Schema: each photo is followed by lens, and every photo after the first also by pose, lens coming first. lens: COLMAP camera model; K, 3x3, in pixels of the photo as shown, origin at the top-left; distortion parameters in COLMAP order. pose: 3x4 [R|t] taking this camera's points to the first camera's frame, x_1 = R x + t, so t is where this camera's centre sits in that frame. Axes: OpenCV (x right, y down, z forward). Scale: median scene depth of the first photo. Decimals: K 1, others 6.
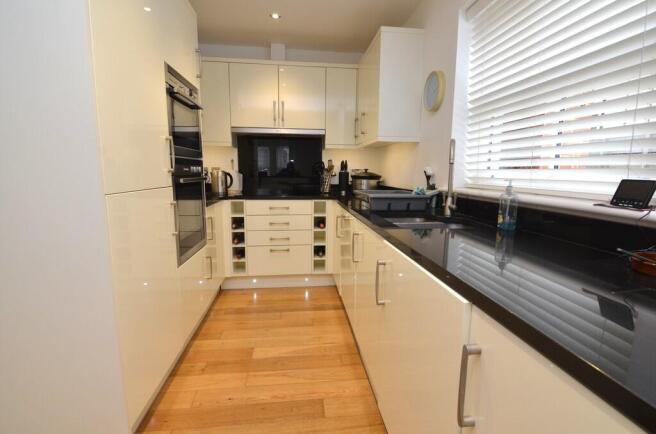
lens RADIAL K [[318.2, 0, 332.2], [0, 318.2, 221.6], [0, 0, 1]] dist [-0.000725, -0.011065]
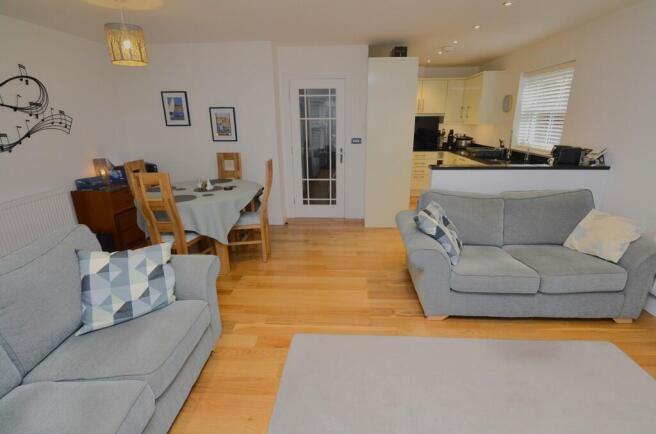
lens RADIAL K [[318.2, 0, 332.2], [0, 318.2, 221.6], [0, 0, 1]] dist [-0.000725, -0.011065]
pose [[0.985411, 0.038563, -0.165764, -0.356029], [-0.012449, 0.987715, 0.155772, 0.062325], [0.169734, -0.151435, 0.973785, -1.093354]]
